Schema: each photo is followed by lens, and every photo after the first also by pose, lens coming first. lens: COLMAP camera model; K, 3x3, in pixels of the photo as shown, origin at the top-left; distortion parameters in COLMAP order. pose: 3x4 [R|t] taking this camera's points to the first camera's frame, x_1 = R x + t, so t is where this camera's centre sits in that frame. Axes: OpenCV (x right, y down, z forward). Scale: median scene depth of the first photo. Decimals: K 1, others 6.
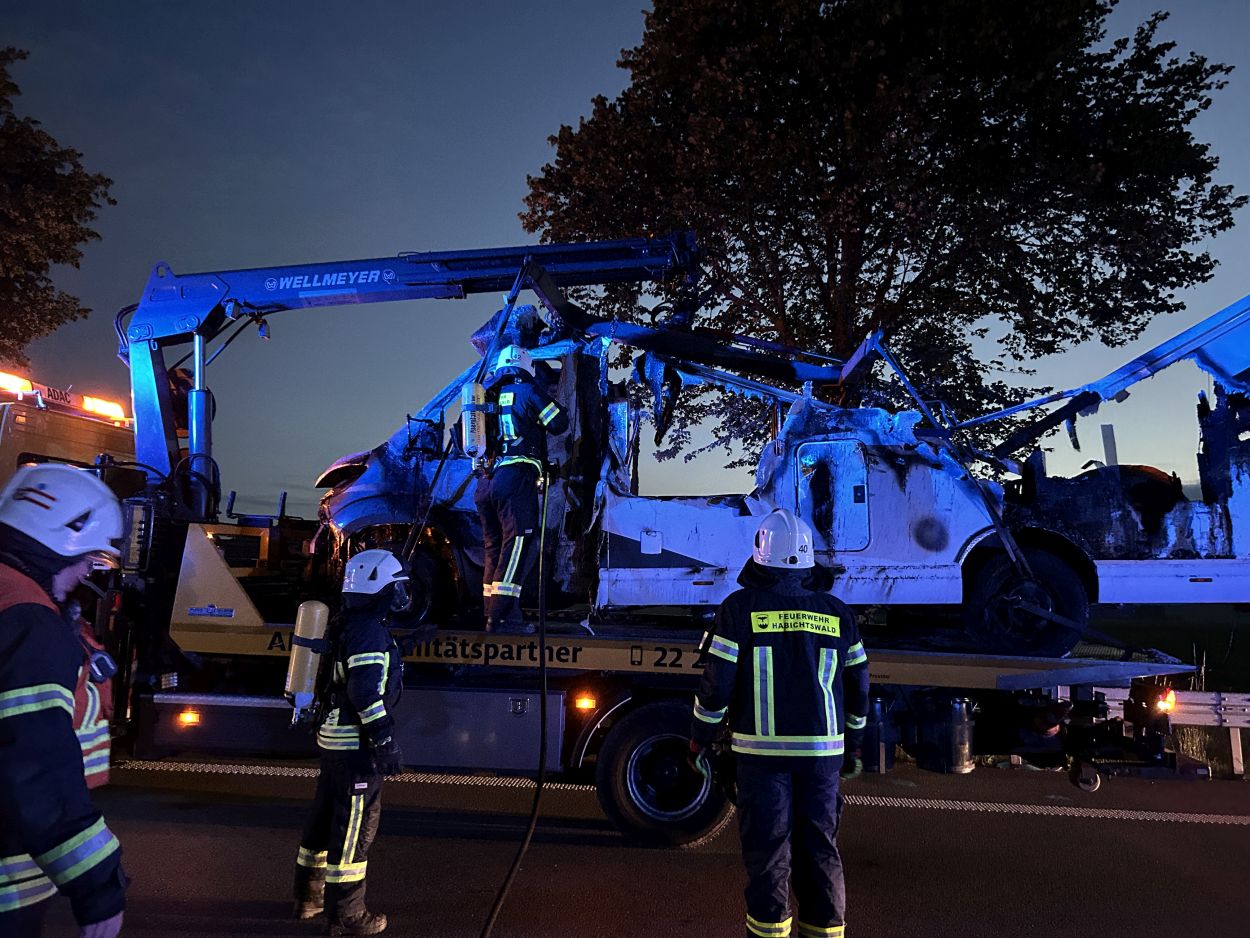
lens RADIAL K [[911.5, 0, 617.2], [0, 911.5, 473.2], [0, 0, 1]] dist [0.037829, -0.056939]
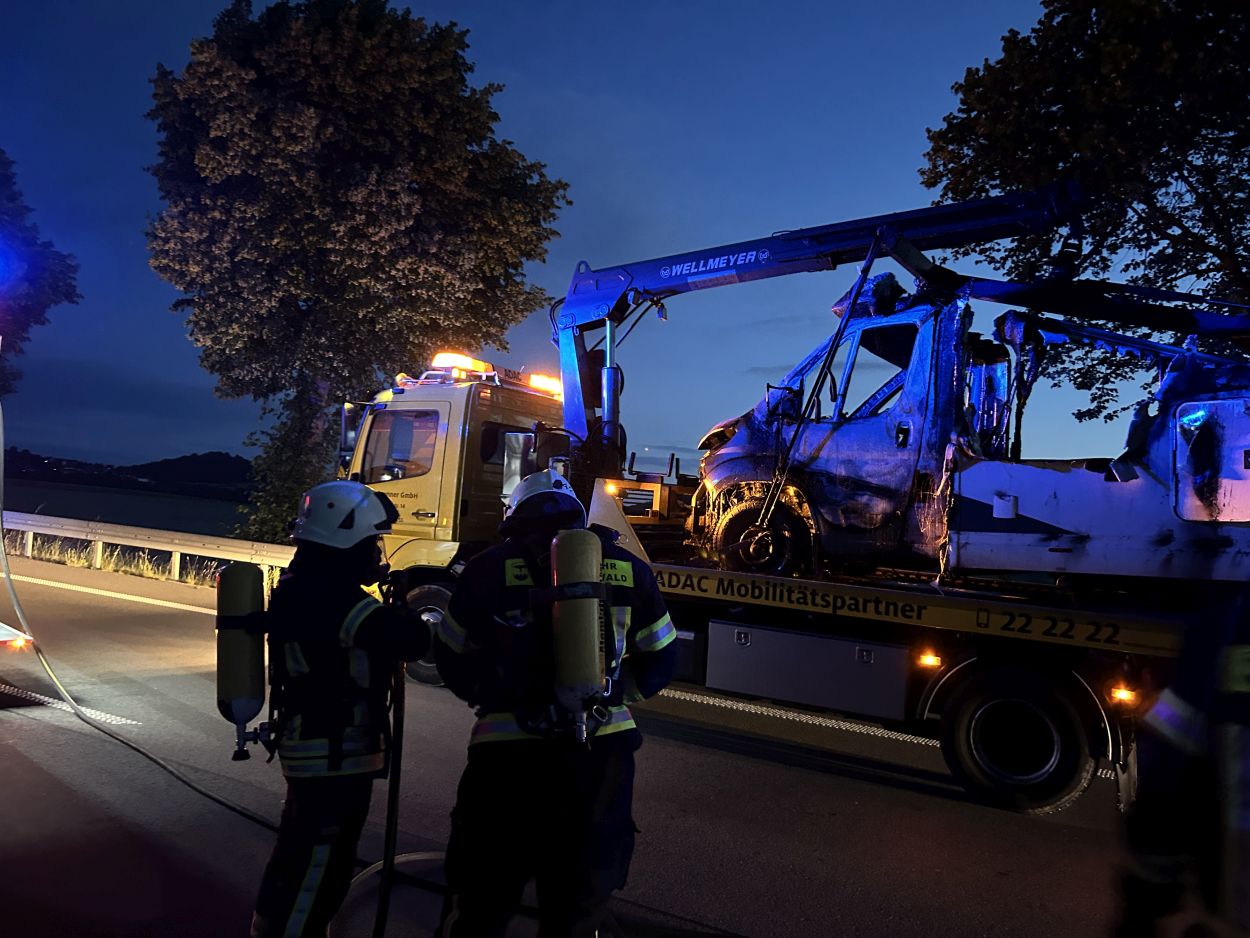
lens RADIAL K [[911.5, 0, 617.2], [0, 911.5, 473.2], [0, 0, 1]] dist [0.037829, -0.056939]
pose [[0.892855, 0.016316, -0.450048, 0.089348], [0.002549, 0.999144, 0.041282, -0.001738], [0.450336, -0.038006, 0.892050, -0.059114]]
